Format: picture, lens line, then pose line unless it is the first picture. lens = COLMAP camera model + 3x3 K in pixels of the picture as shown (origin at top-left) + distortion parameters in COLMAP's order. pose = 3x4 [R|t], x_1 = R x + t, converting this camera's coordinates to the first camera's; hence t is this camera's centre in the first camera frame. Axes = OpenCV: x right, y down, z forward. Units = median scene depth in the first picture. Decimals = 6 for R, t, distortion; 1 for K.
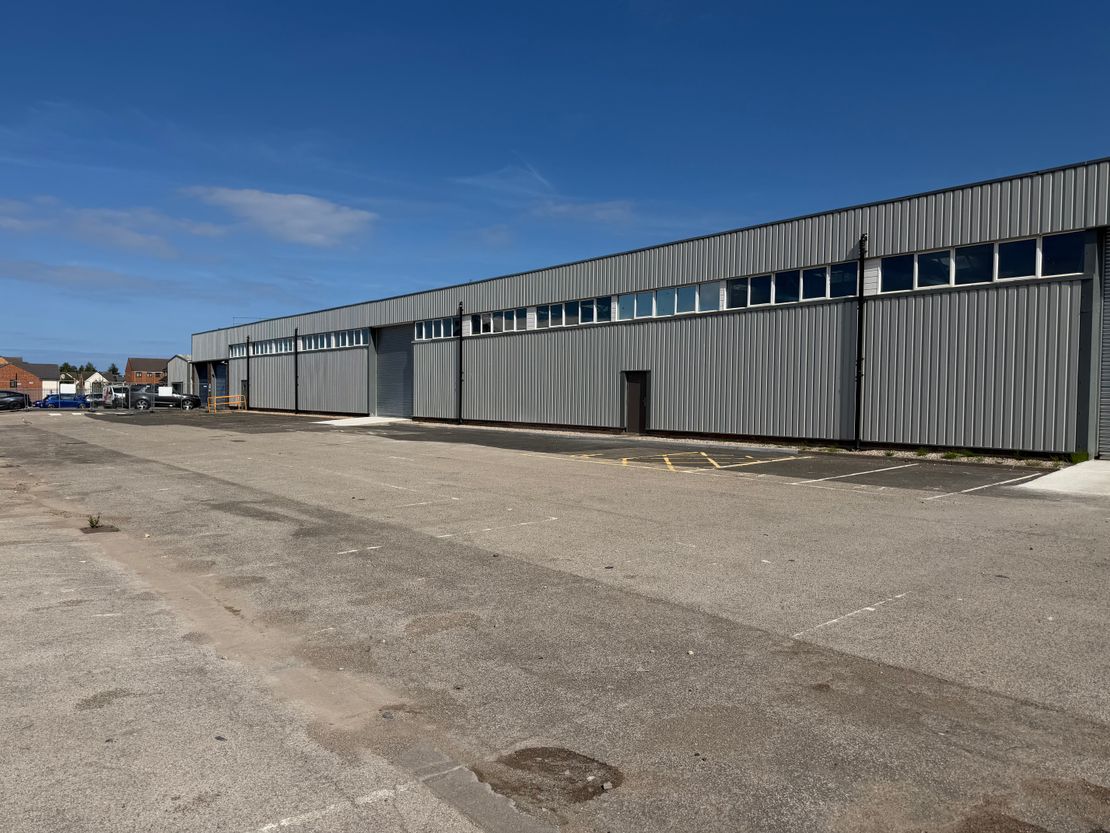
lens RADIAL K [[761.5, 0, 555.0], [0, 761.5, 416.5], [0, 0, 1]] dist [0.089629, -0.128238]
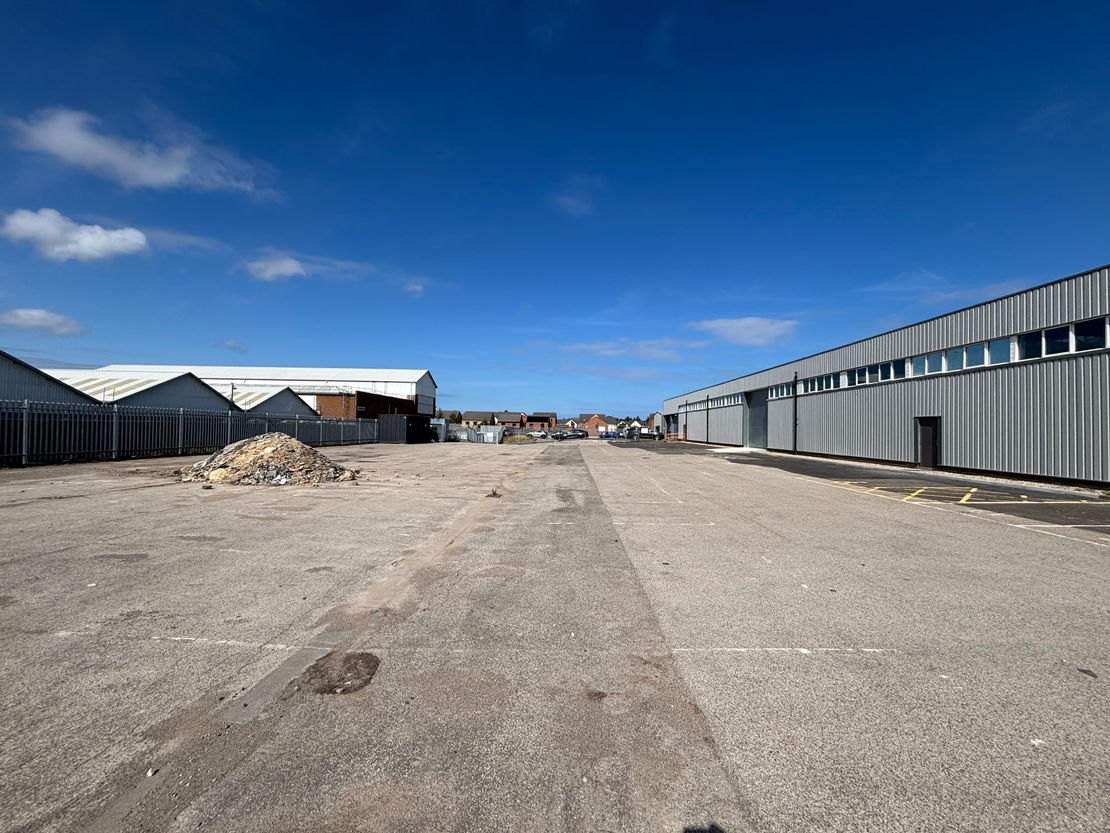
lens RADIAL K [[443.5, 0, 555.0], [0, 443.5, 416.5], [0, 0, 1]] dist [-0.003665, -0.000421]
pose [[0.755227, -0.011578, -0.655361, 0.131163], [-0.031477, 0.998050, -0.053906, -0.003795], [0.654707, 0.061340, 0.753390, 0.079774]]
